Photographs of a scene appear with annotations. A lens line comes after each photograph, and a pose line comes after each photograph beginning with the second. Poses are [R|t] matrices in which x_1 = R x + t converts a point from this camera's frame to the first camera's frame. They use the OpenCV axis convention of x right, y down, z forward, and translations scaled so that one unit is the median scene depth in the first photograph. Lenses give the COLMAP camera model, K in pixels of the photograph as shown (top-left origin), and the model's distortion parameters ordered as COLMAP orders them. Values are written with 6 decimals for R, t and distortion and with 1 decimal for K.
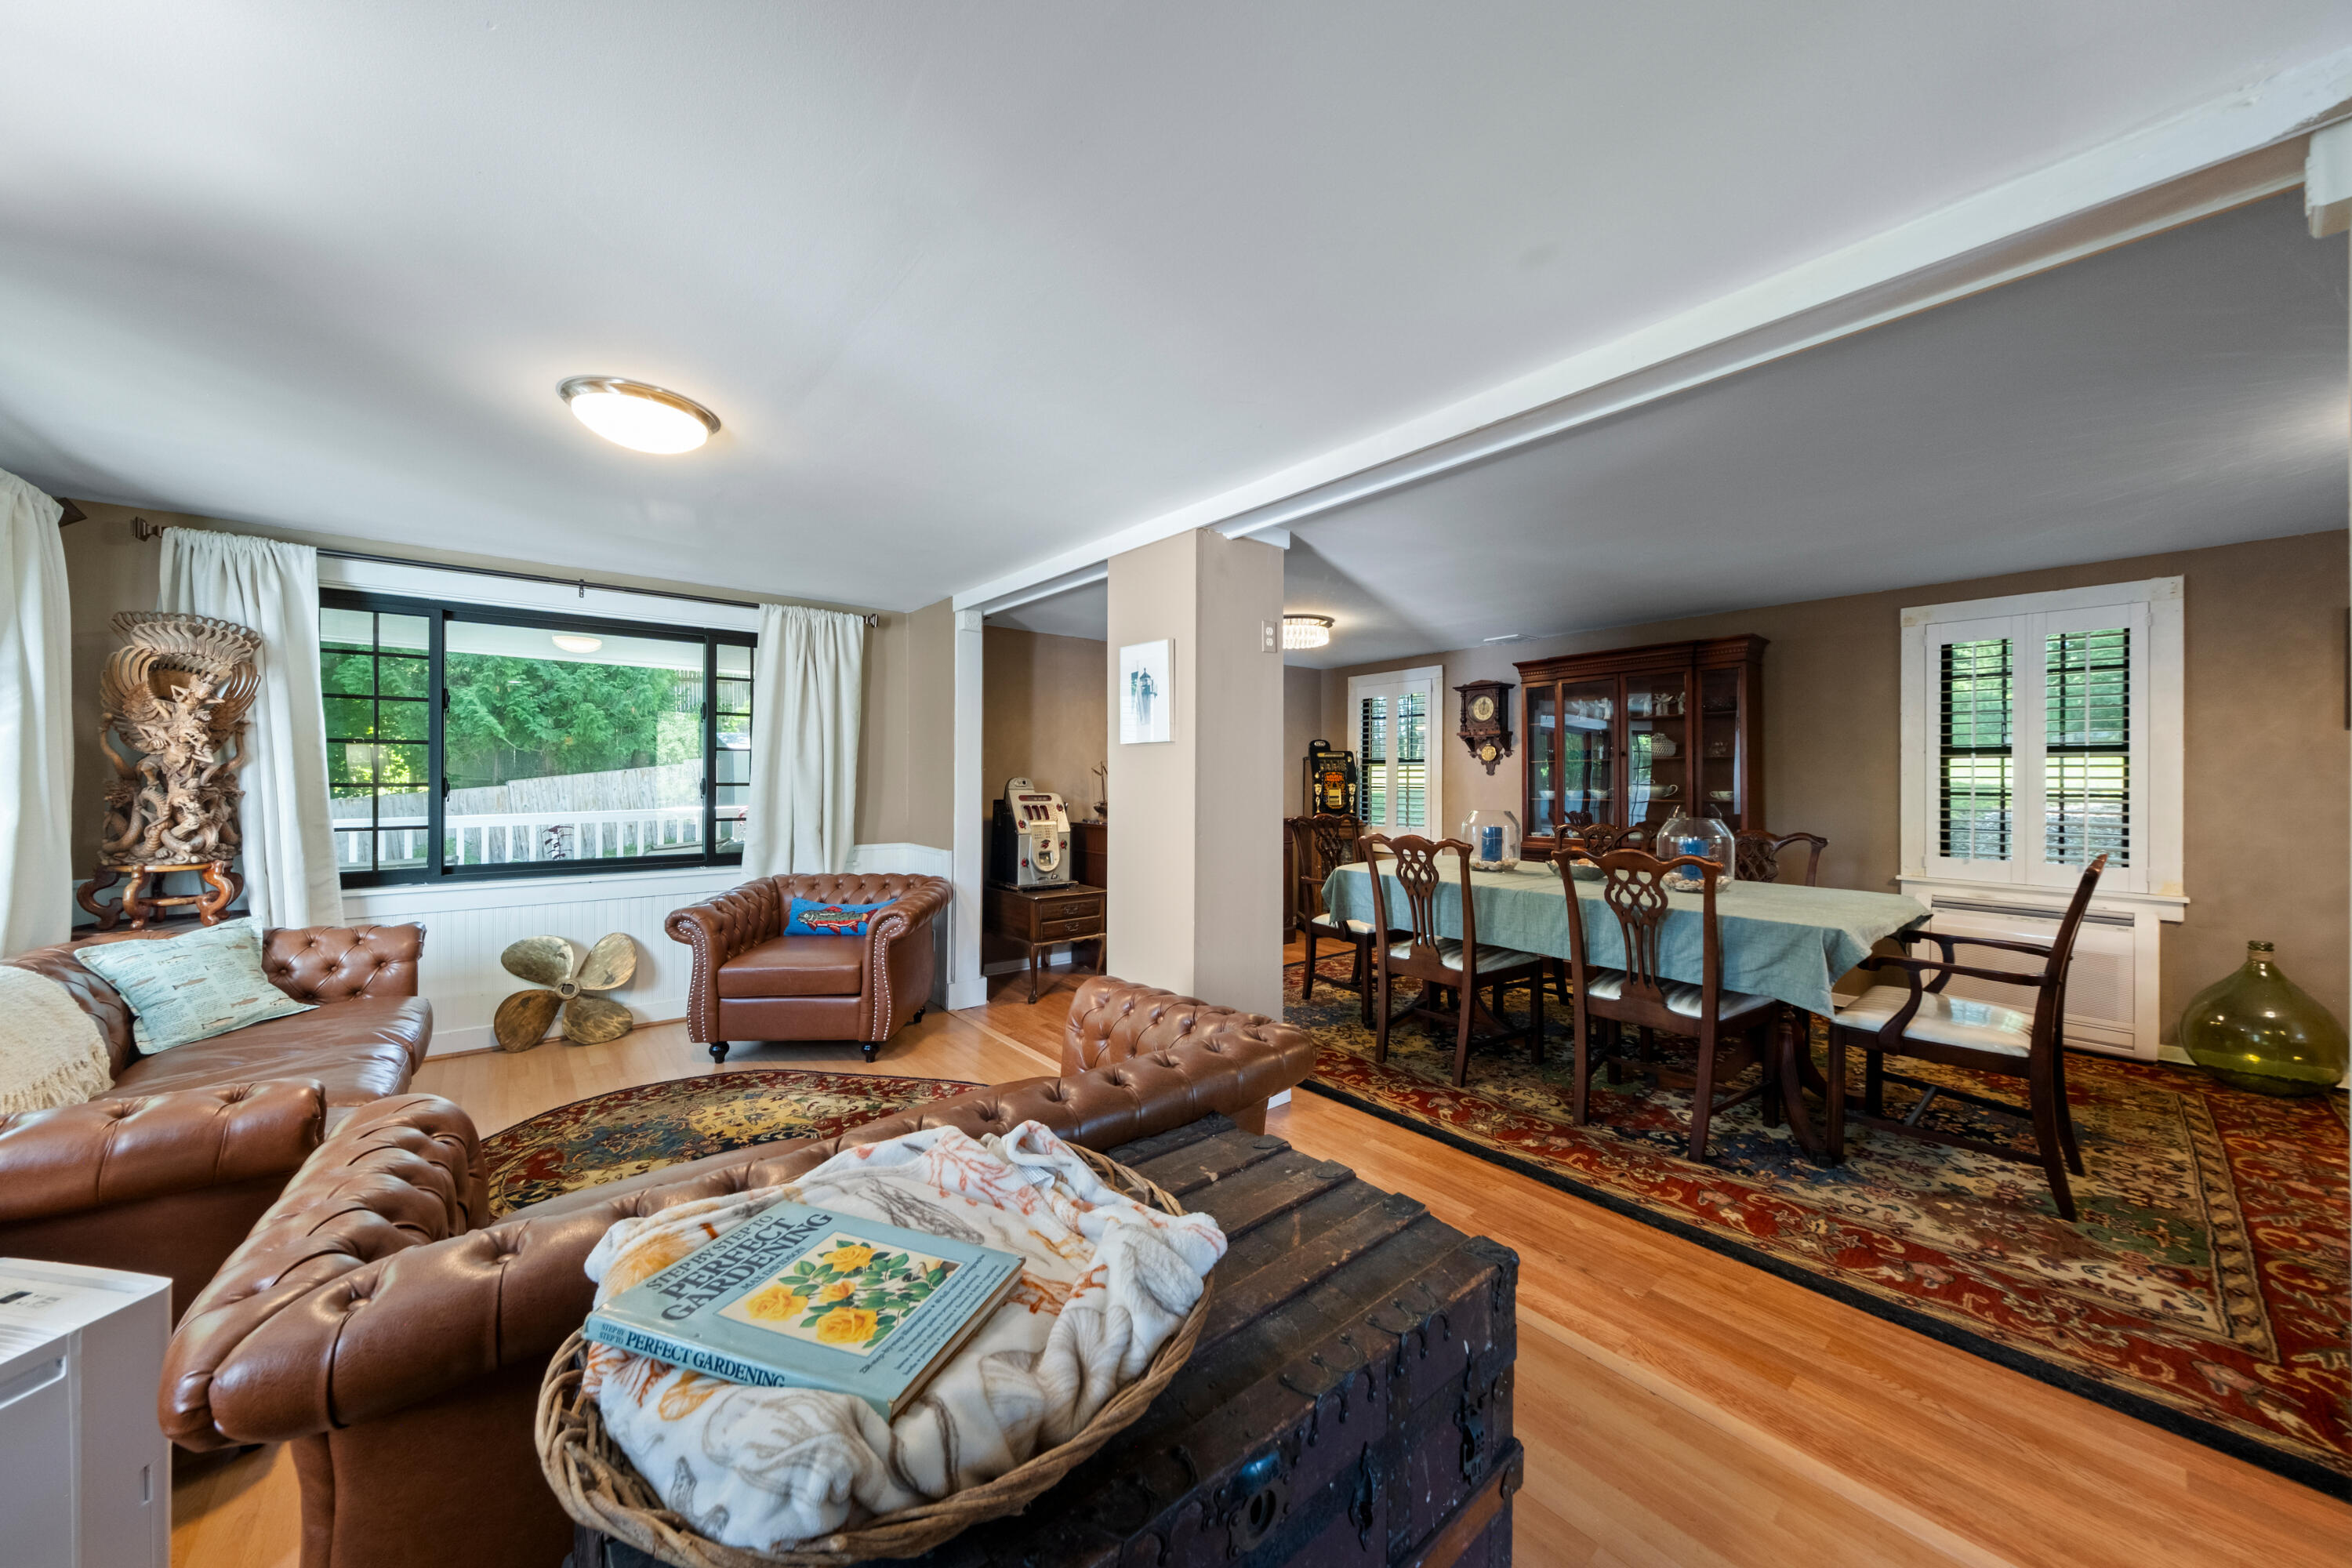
lens RADIAL K [[811.7, 0, 1168.0], [0, 811.7, 763.7], [0, 0, 1]] dist [0.008921, 0.000182]
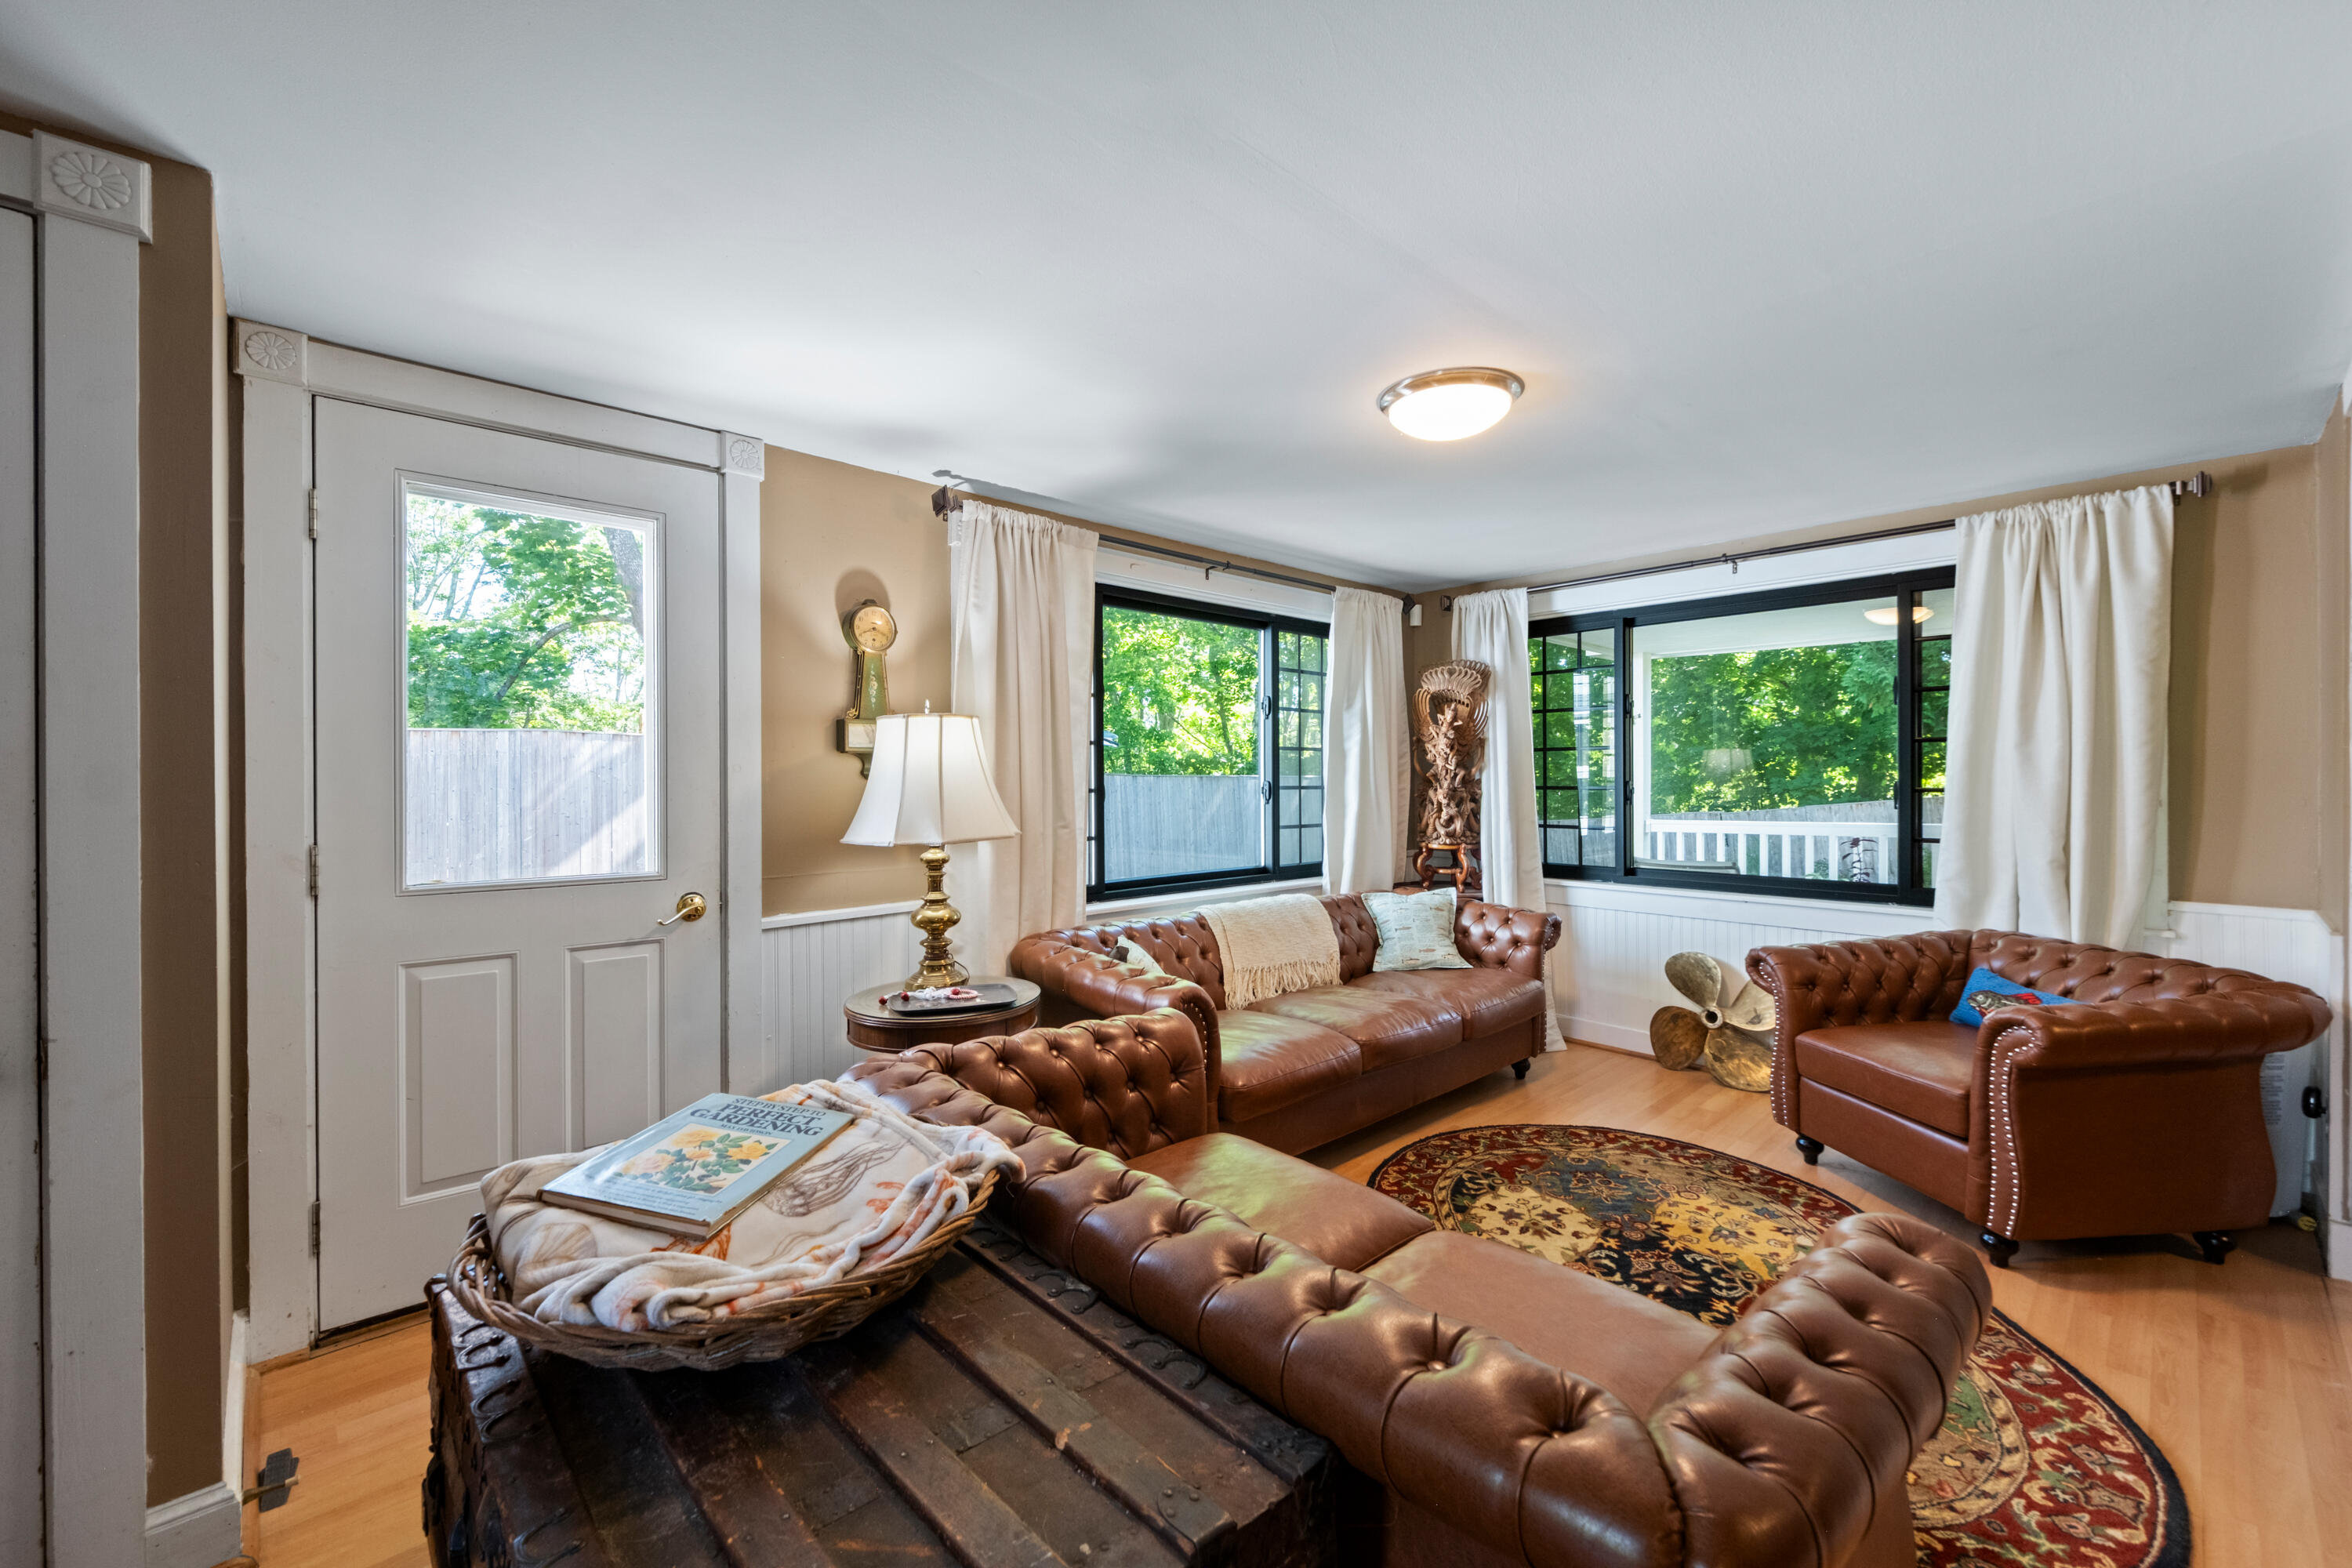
lens RADIAL K [[942.8, 0, 1179.0], [0, 942.8, 774.0], [0, 0, 1]] dist [0.000244, -0.000085]
pose [[0.074523, -0.010409, -0.997165, 0.328230], [0.018851, 0.999782, -0.009028, 0.011249], [0.997041, -0.018125, 0.074703, 0.452274]]
